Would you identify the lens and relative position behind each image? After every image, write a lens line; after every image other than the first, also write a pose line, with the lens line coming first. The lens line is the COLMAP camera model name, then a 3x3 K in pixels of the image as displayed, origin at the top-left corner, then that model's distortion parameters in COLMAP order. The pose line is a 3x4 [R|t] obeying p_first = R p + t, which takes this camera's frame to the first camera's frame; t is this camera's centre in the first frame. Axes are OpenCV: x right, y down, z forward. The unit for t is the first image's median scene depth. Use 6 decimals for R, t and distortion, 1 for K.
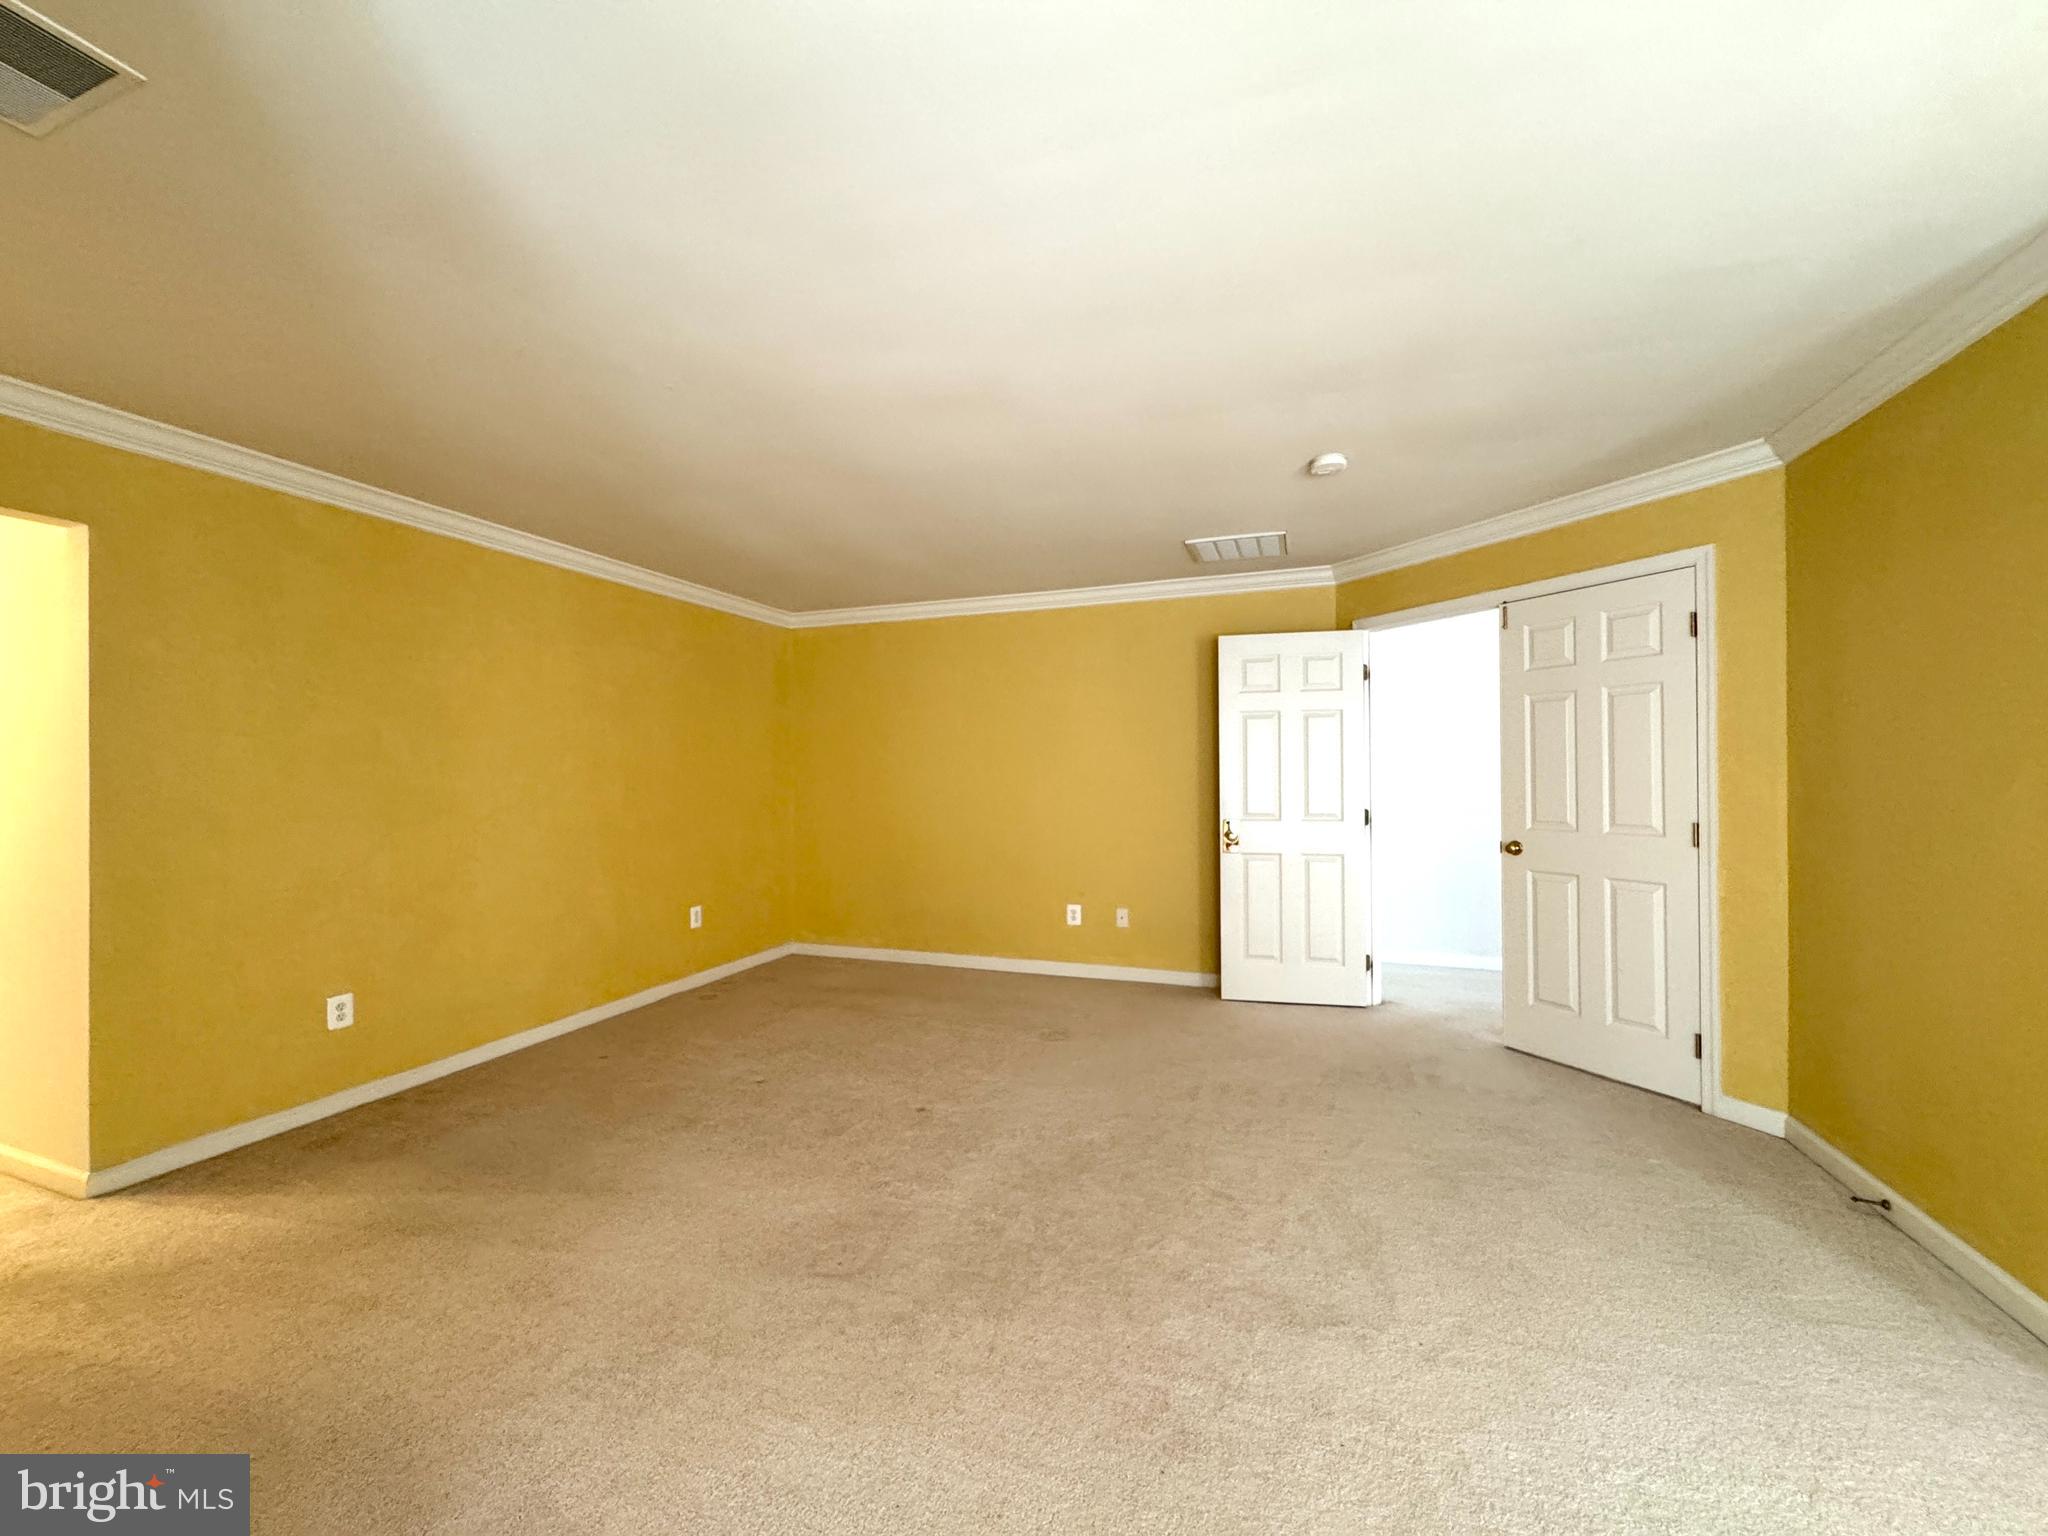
lens RADIAL K [[817.5, 0, 1022.1], [0, 817.5, 767.2], [0, 0, 1]] dist [-0.002842, 0.000116]
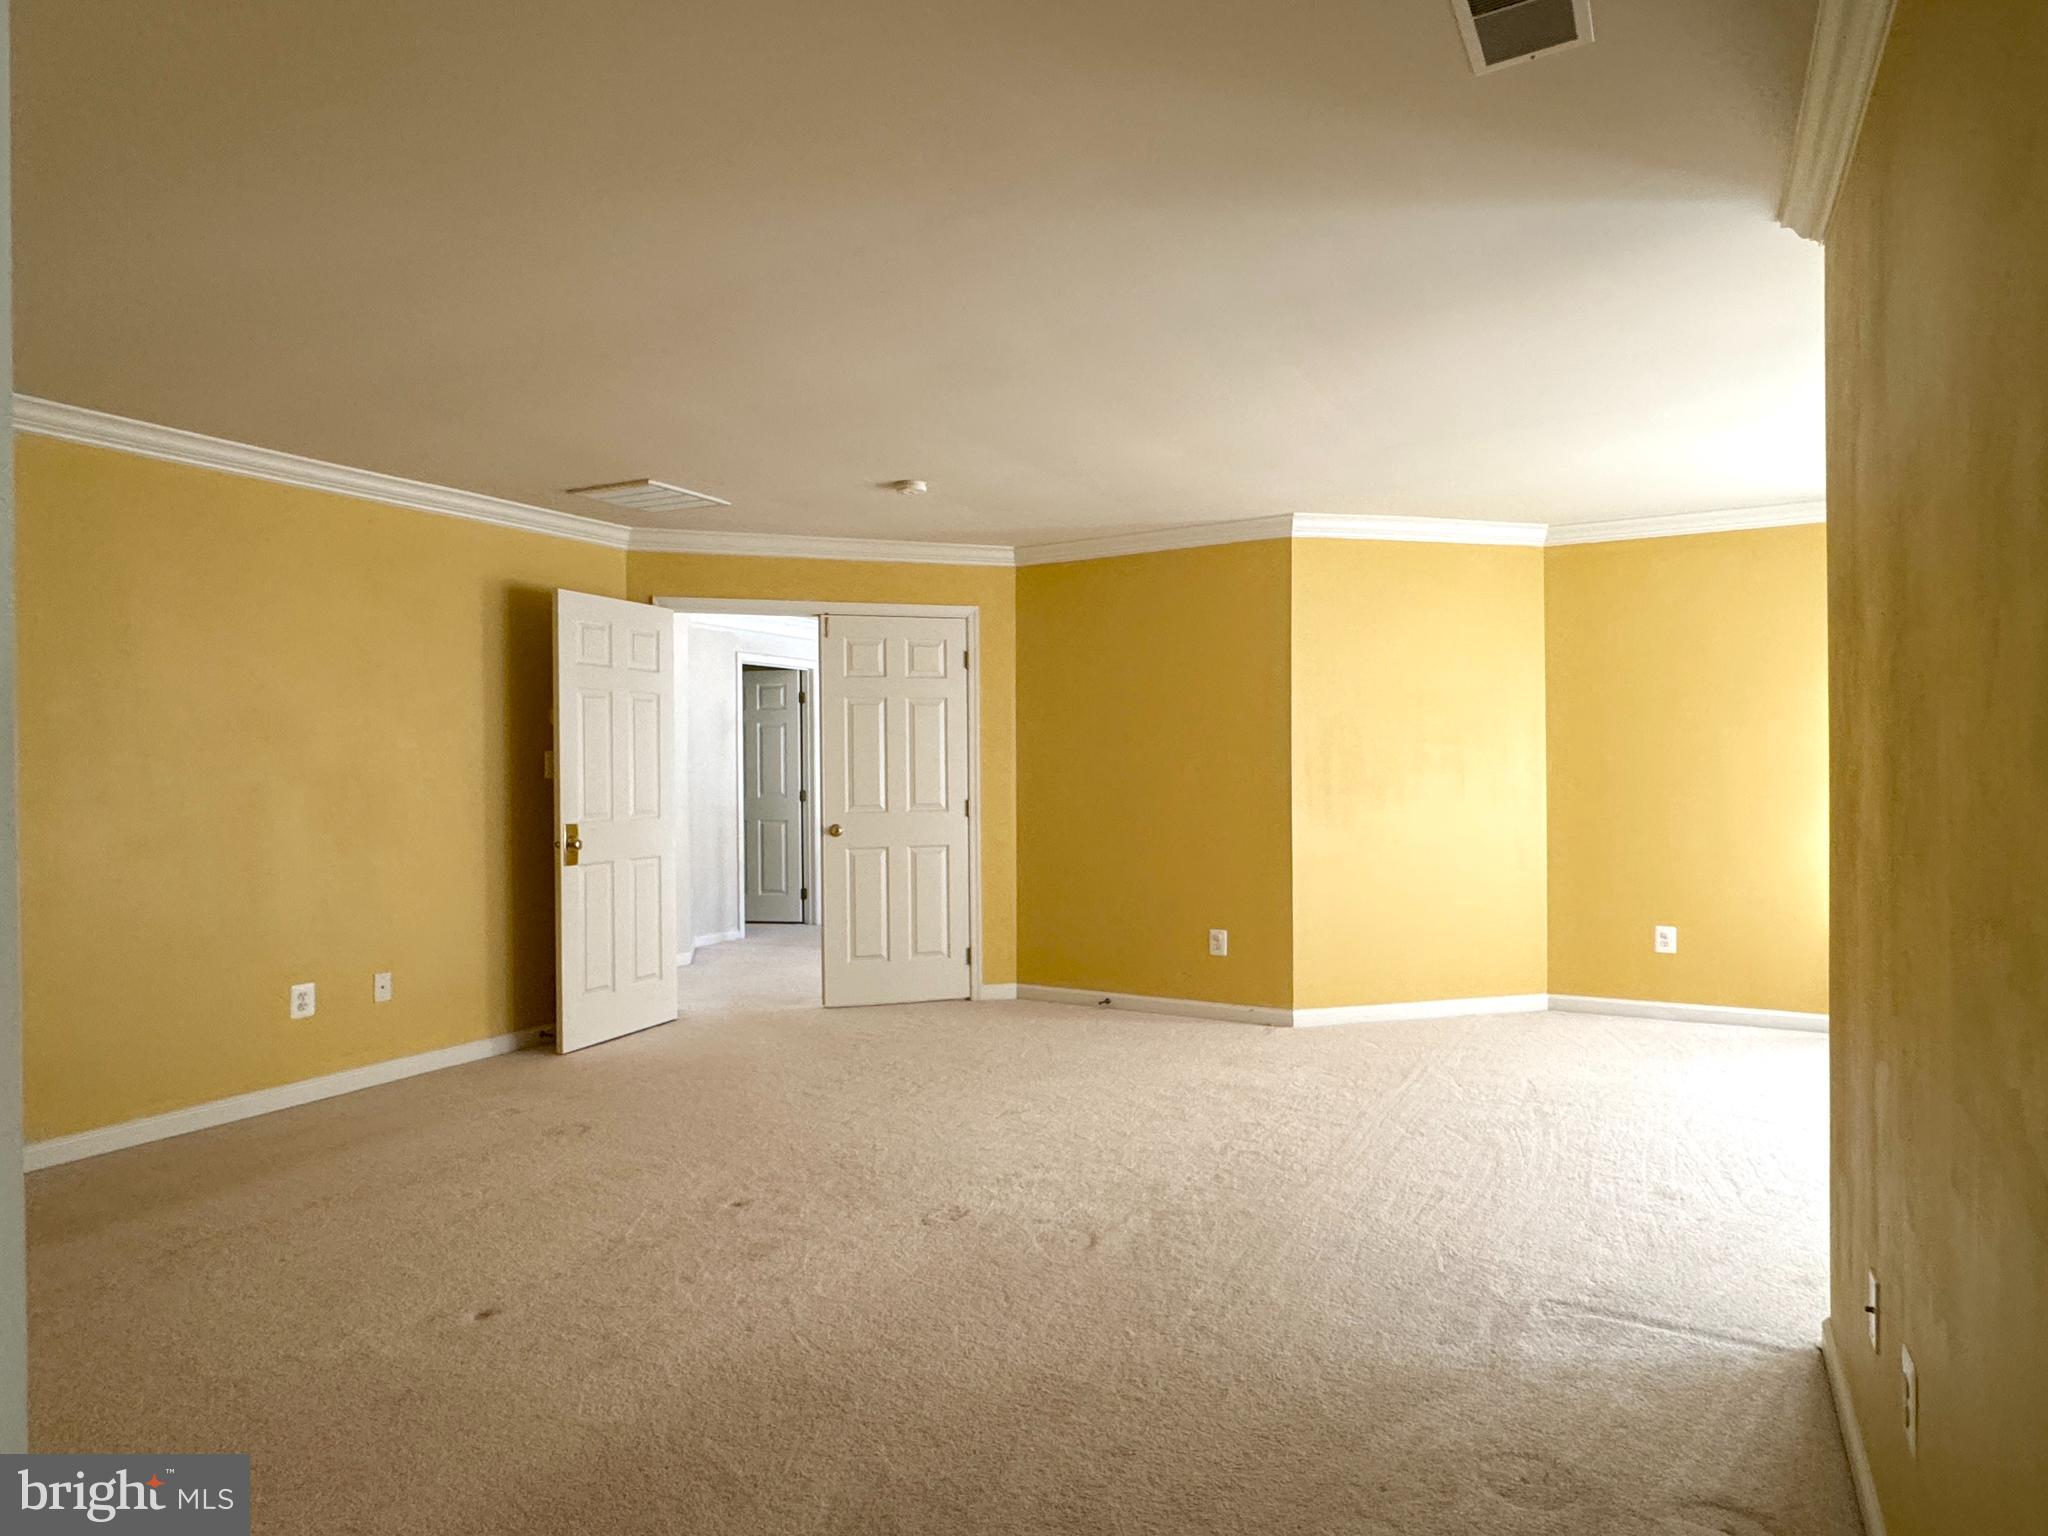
lens RADIAL K [[1154.6, 0, 1014.4], [0, 1154.6, 771.4], [0, 0, 1]] dist [0.004696, -0.001221]
pose [[0.174900, 0.000582, 0.984586, -0.915699], [-0.002821, 0.999996, -0.000090, 0.015322], [-0.984582, -0.002762, 0.174901, 0.456585]]
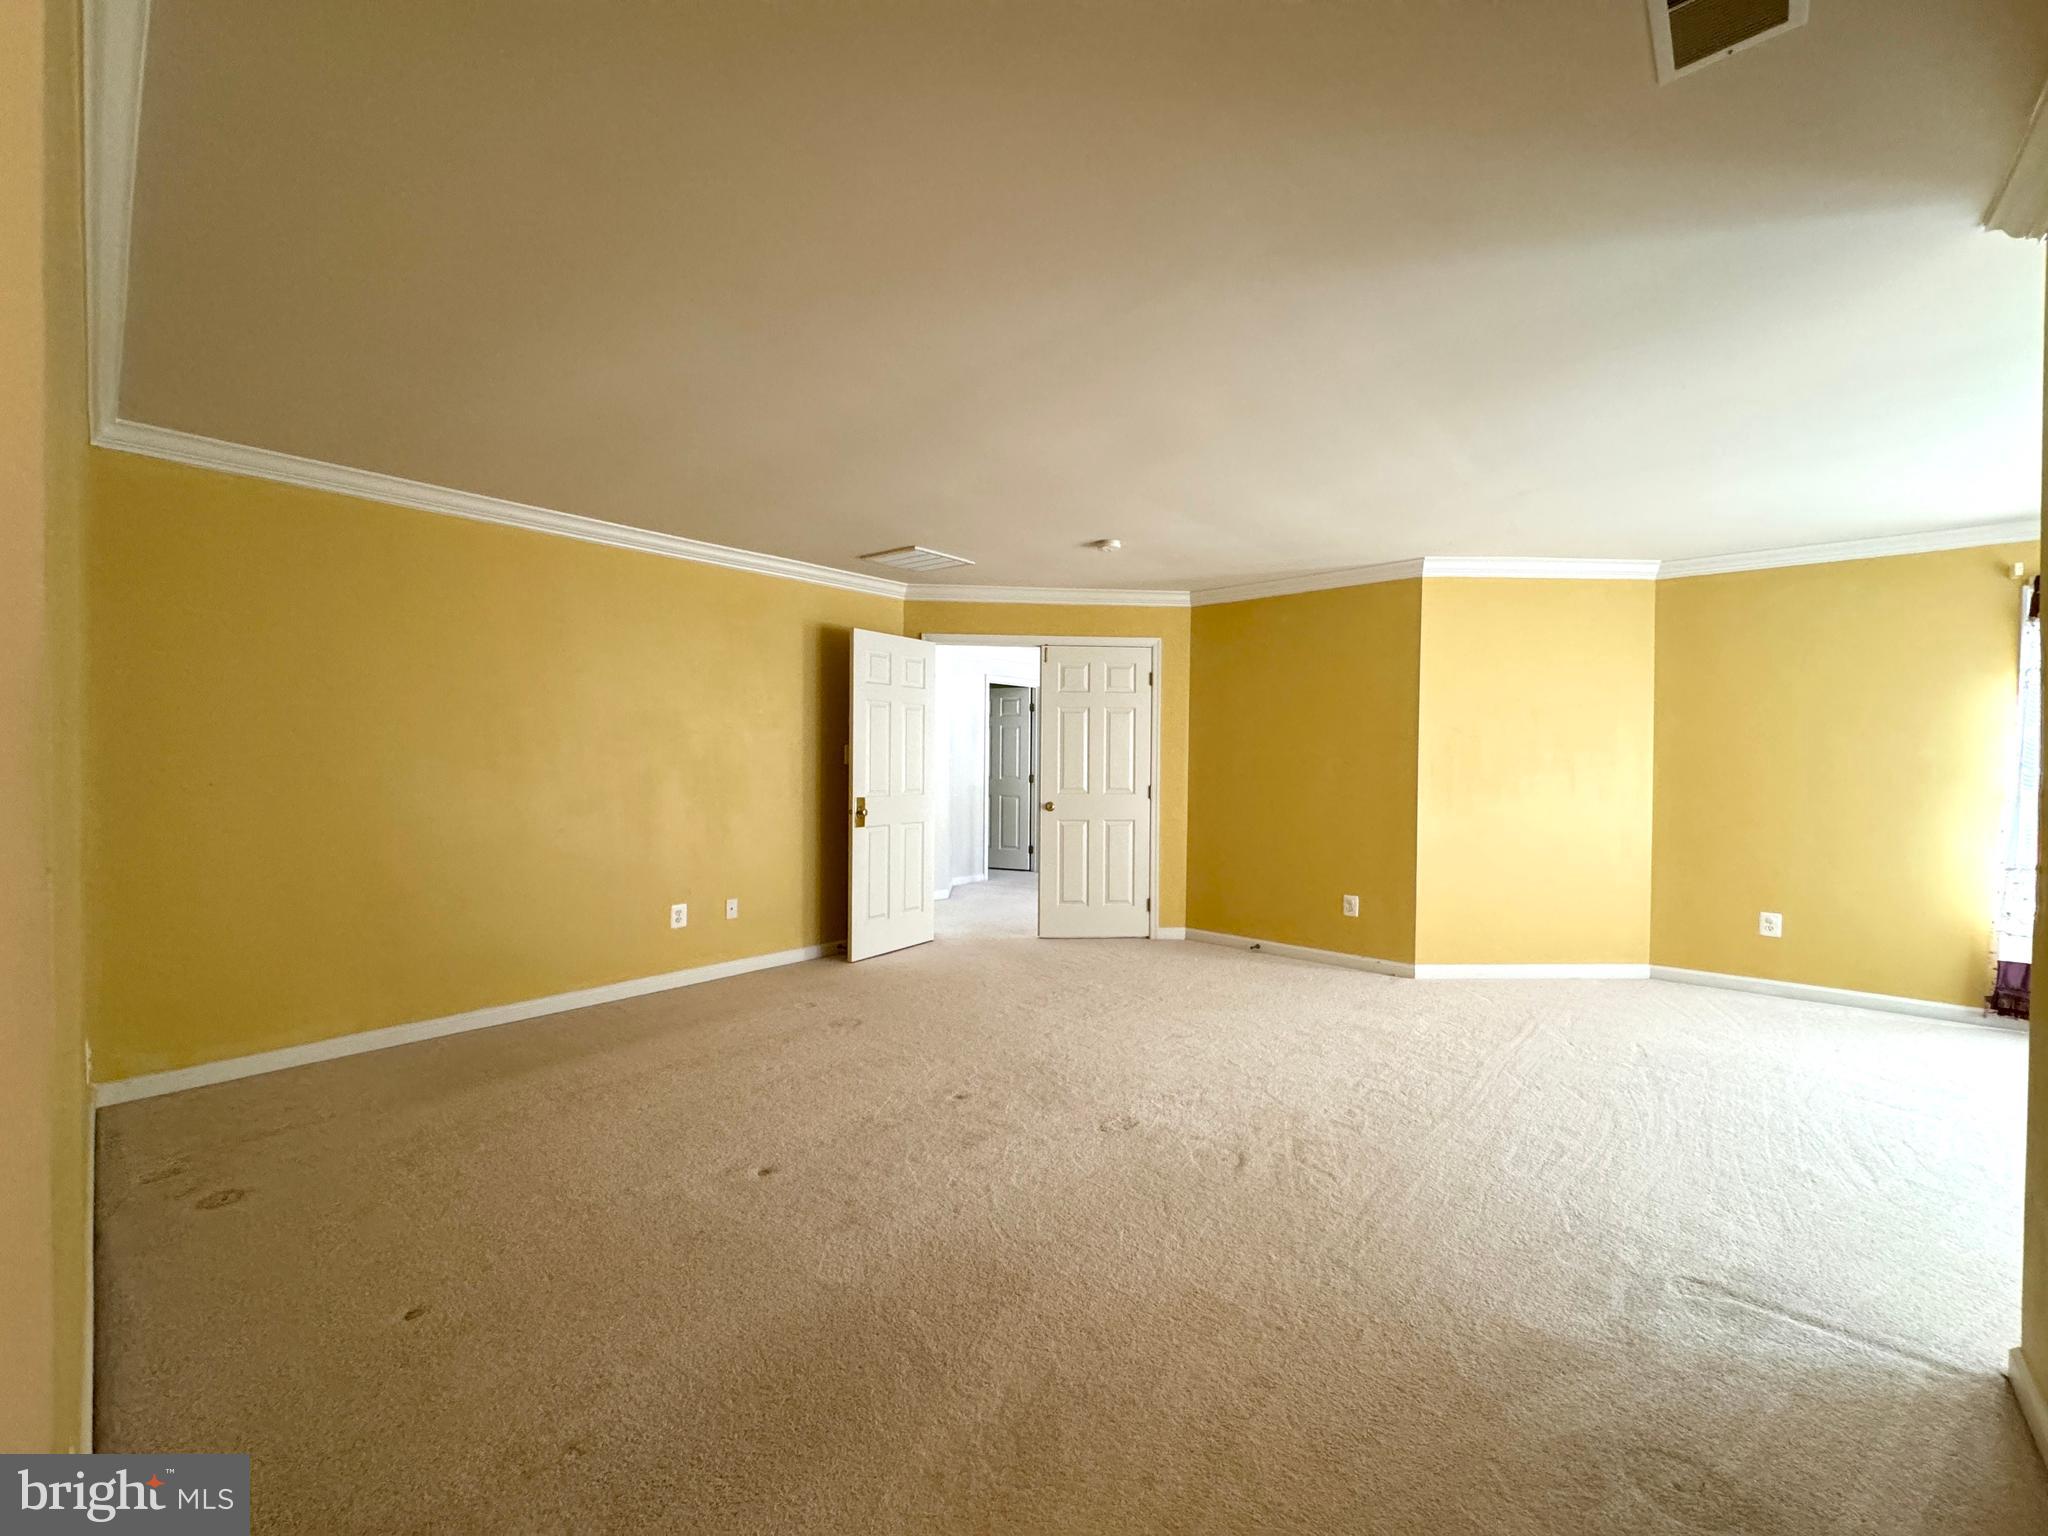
lens RADIAL K [[817.4, 0, 1024.0], [0, 817.4, 768.0], [0, 0, 1]] dist [0.001602, -0.000225]
pose [[0.368341, -0.003475, 0.929684, -0.814580], [-0.020143, 0.999728, 0.011718, 0.009630], [-0.929472, -0.023043, 0.368171, 0.467271]]
